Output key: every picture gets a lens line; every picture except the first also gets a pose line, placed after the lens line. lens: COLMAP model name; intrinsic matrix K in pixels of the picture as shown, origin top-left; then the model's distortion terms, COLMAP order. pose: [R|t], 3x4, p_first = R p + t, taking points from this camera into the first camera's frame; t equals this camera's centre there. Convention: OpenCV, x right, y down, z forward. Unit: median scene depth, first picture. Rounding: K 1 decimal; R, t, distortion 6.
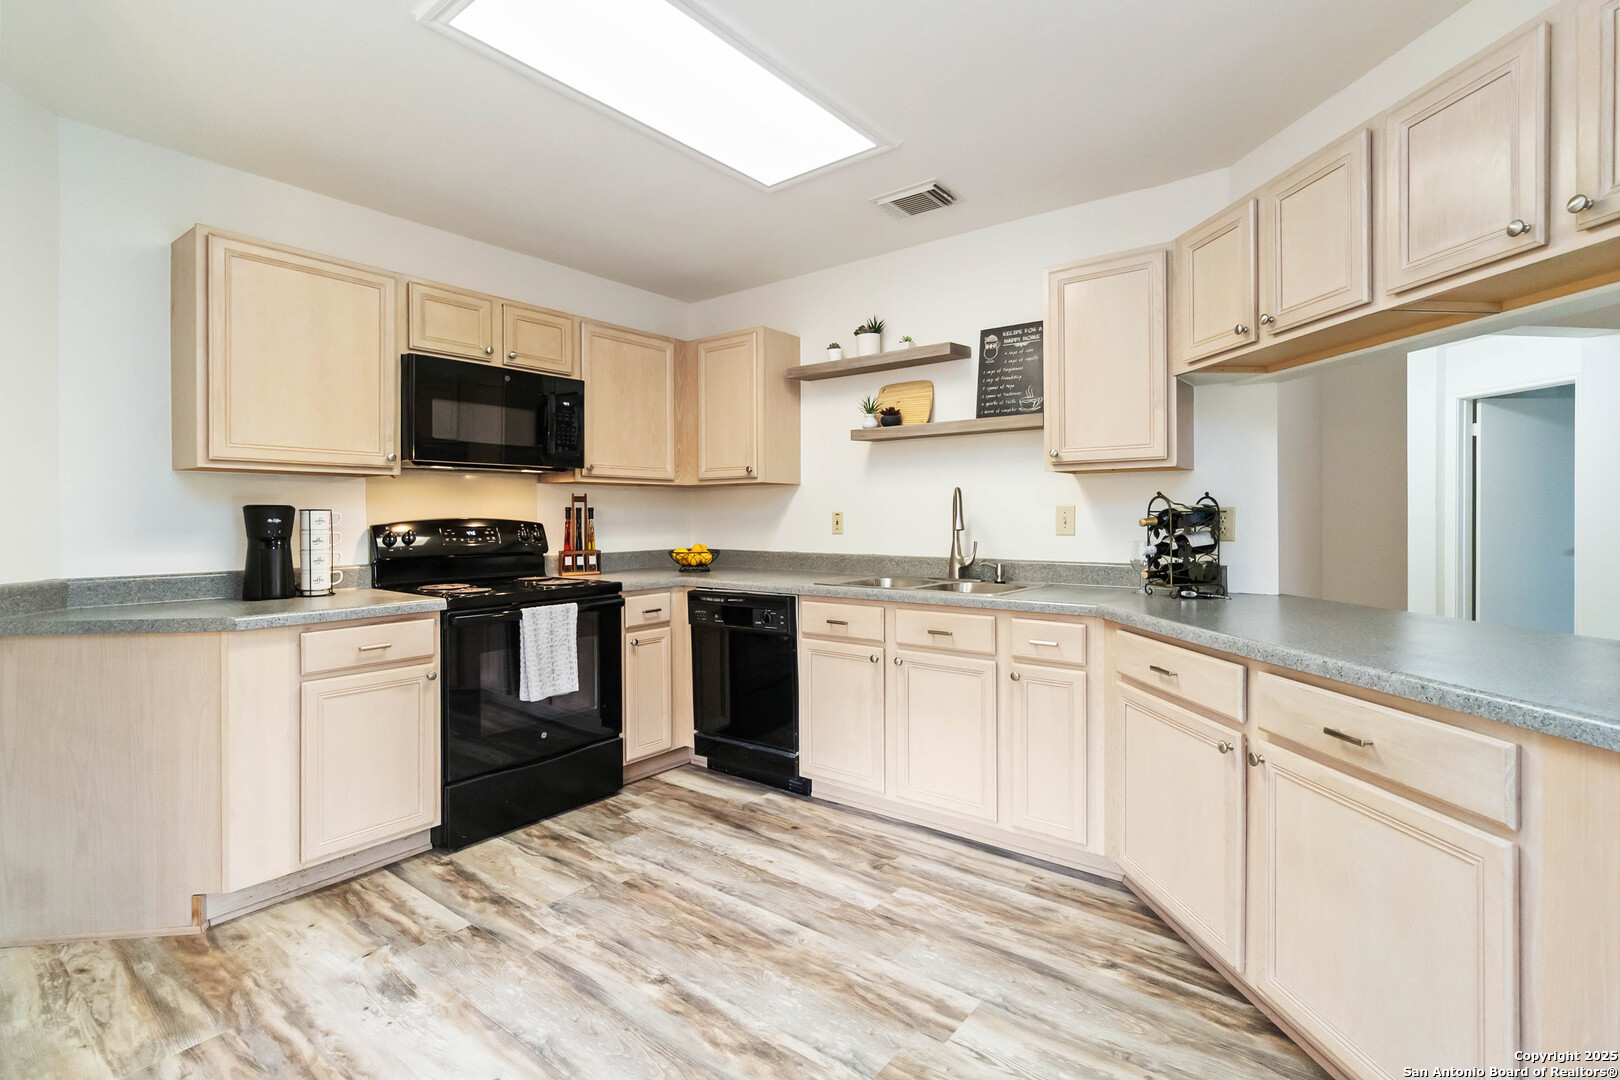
lens RADIAL K [[763.5, 0, 828.3], [0, 763.5, 508.3], [0, 0, 1]] dist [-0.001623, 0.001418]
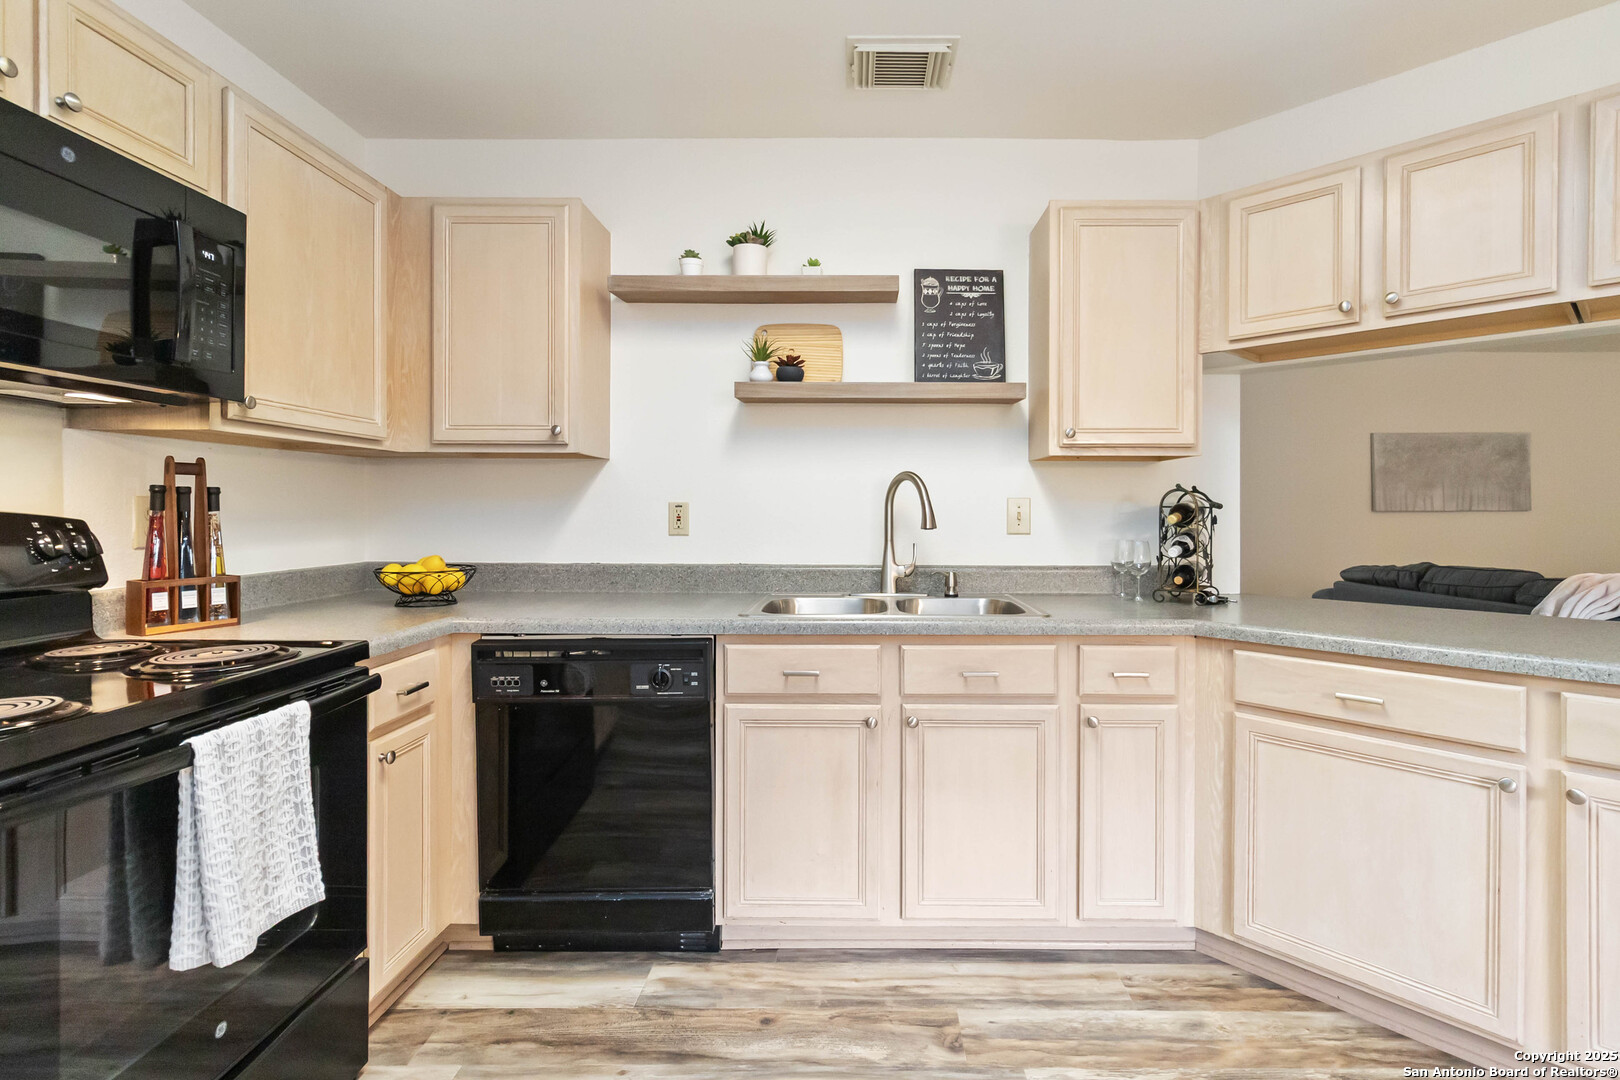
lens RADIAL K [[763.5, 0, 797.8], [0, 763.5, 506.7], [0, 0, 1]] dist [-0.001623, 0.001418]
pose [[0.796997, 0.009546, 0.603907, -0.353433], [-0.013198, 0.999912, 0.001612, 0.006754], [-0.603839, -0.009255, 0.797053, 0.451690]]
